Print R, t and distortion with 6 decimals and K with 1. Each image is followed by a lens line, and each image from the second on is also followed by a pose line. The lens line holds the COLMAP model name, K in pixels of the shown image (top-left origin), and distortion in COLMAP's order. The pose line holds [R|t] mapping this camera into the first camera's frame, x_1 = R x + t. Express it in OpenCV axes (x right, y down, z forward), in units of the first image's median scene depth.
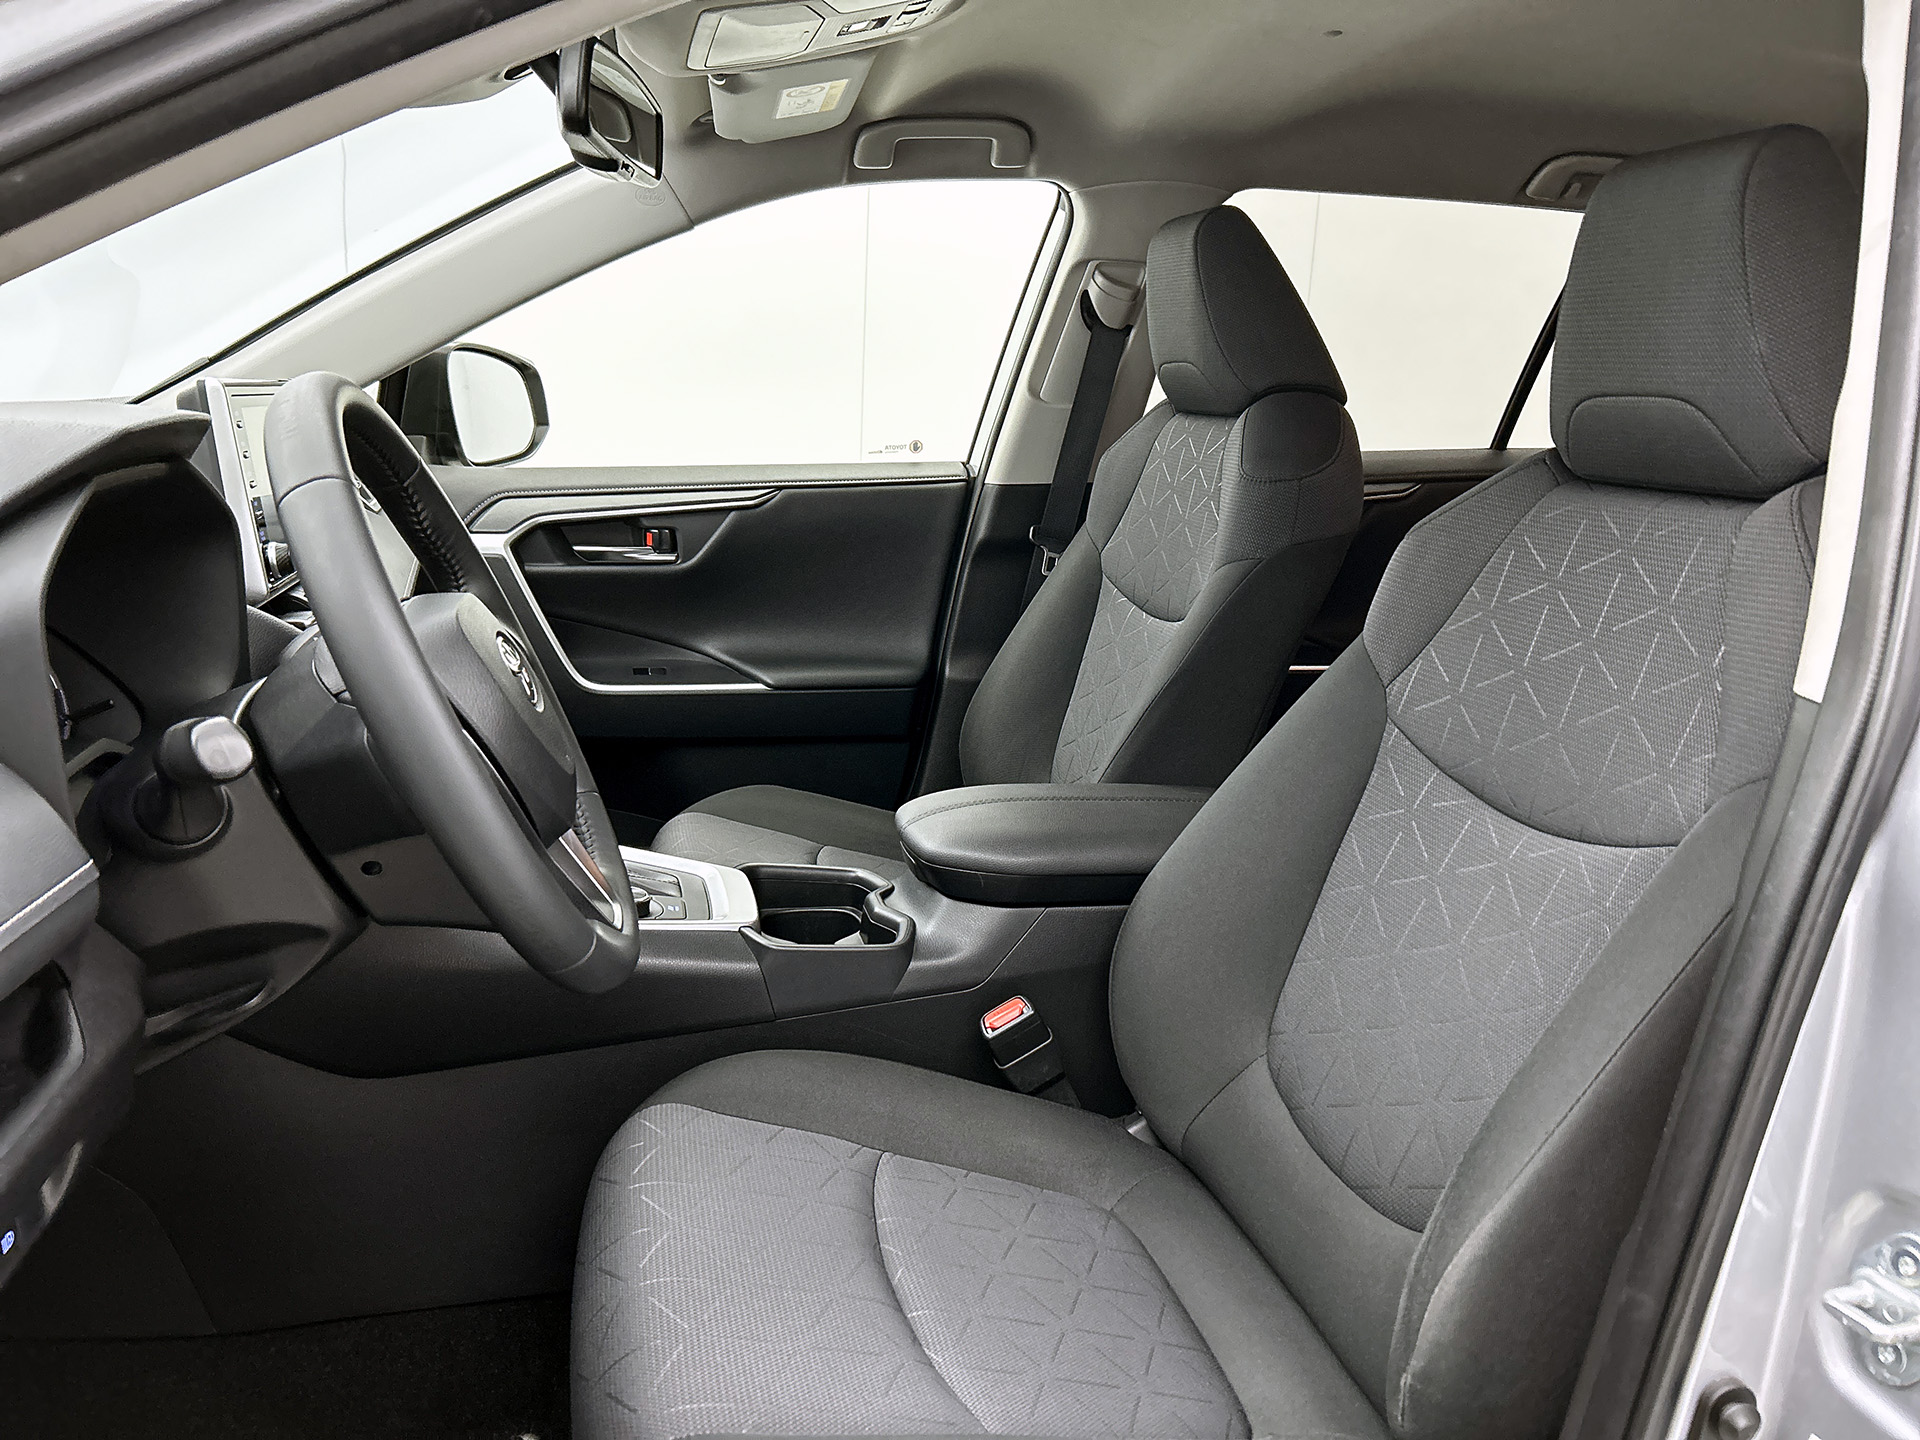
lens RADIAL K [[1422.7, 0, 958.0], [0, 1422.7, 745.7], [0, 0, 1]] dist [0.058918, -0.091282]
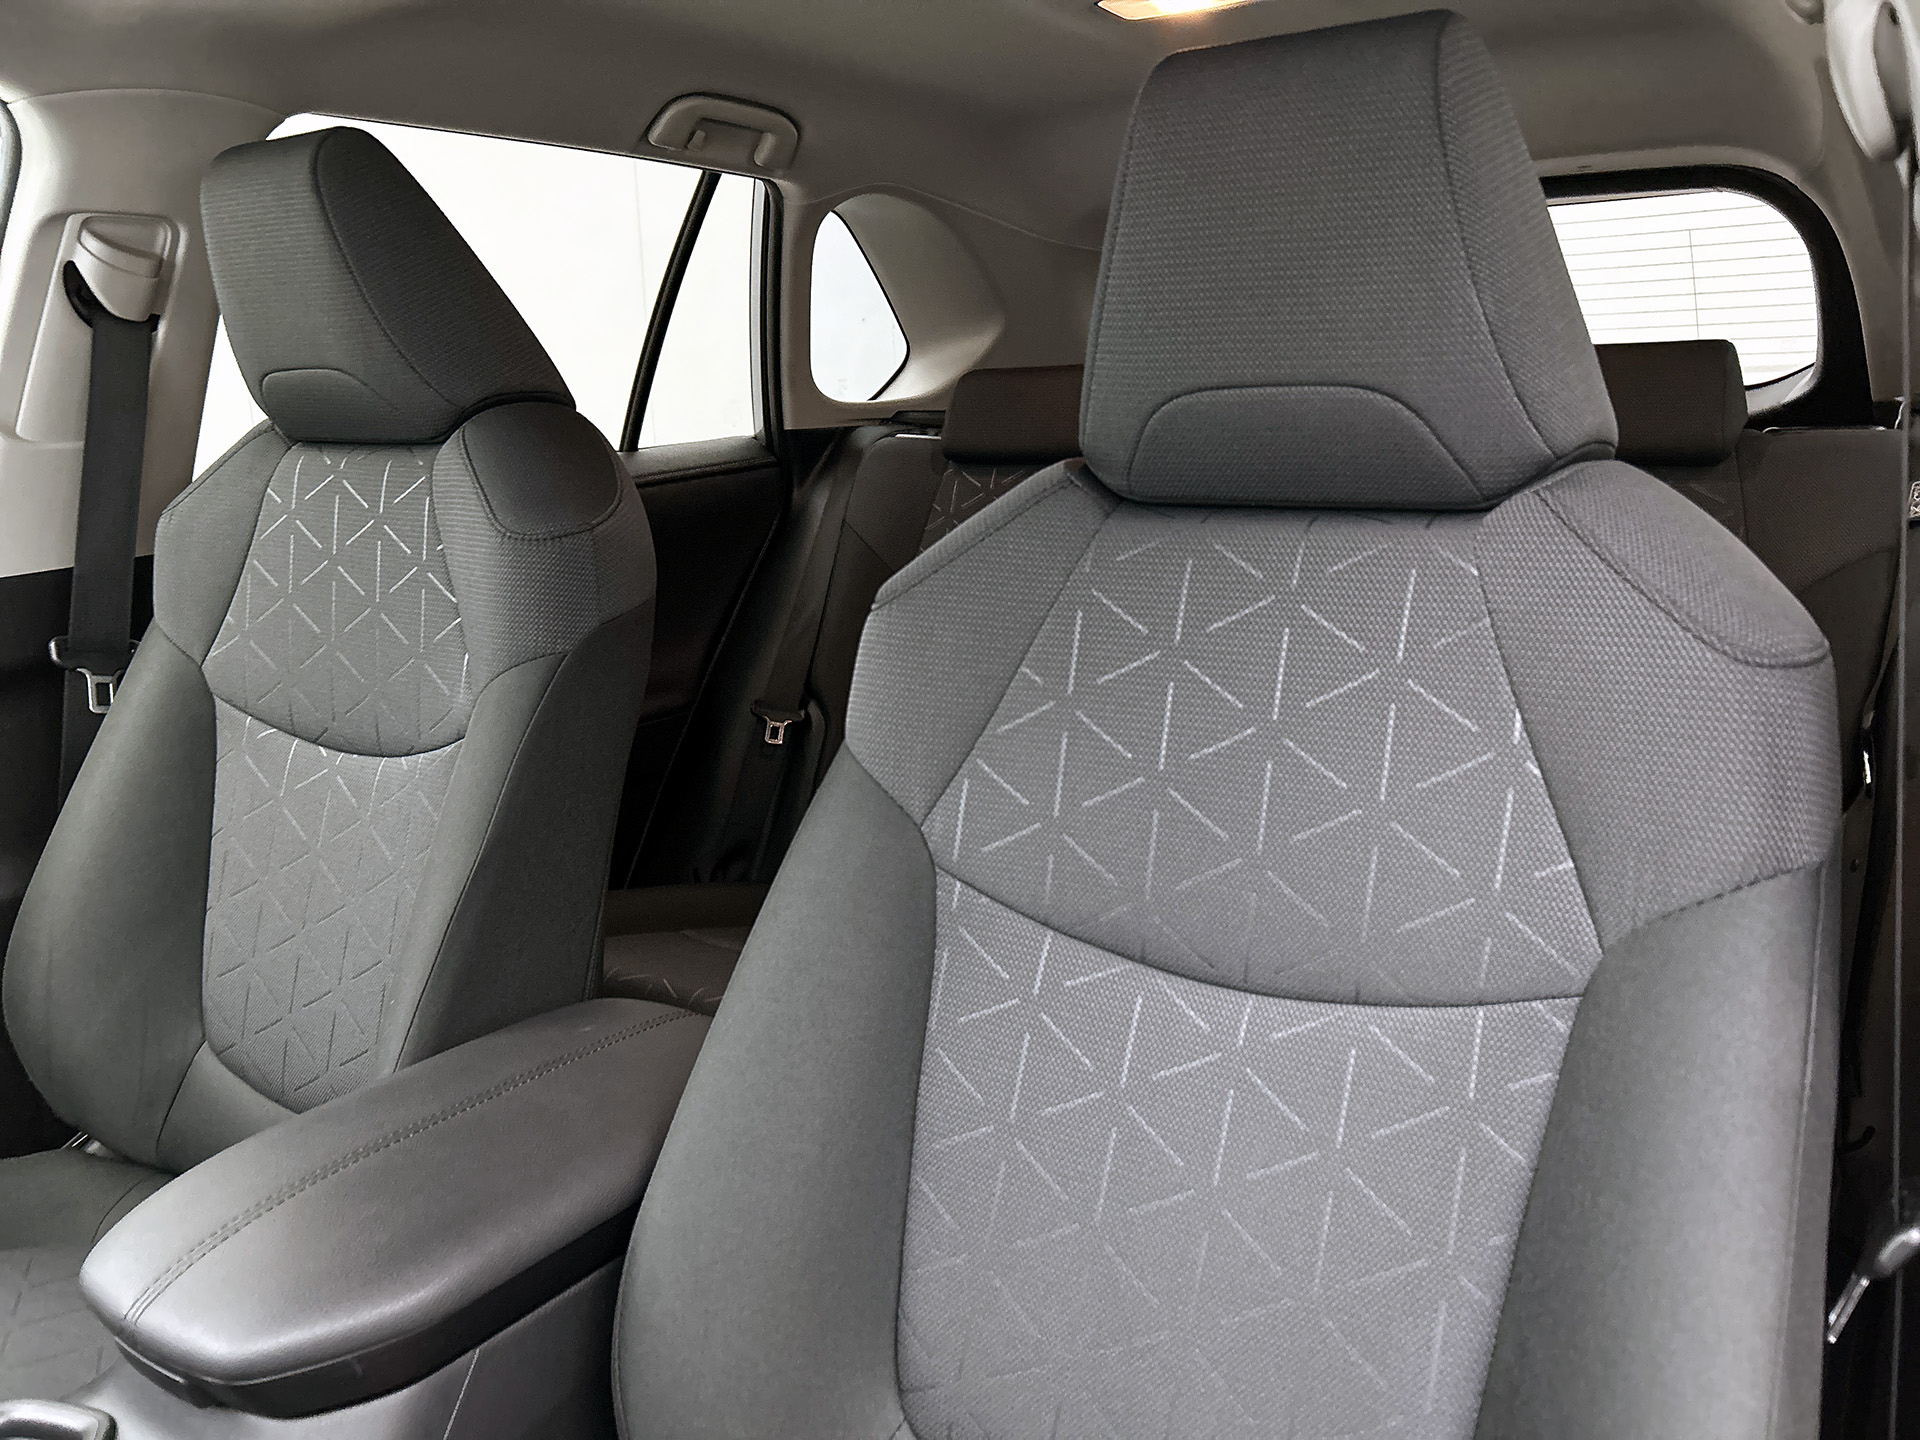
lens RADIAL K [[1422.7, 0, 958.0], [0, 1422.7, 745.7], [0, 0, 1]] dist [0.058918, -0.091282]
pose [[0.734406, -0.222189, 0.641311, -0.081215], [0.216547, 0.972220, 0.088853, -0.092808], [-0.643237, 0.073620, 0.762119, 0.317469]]
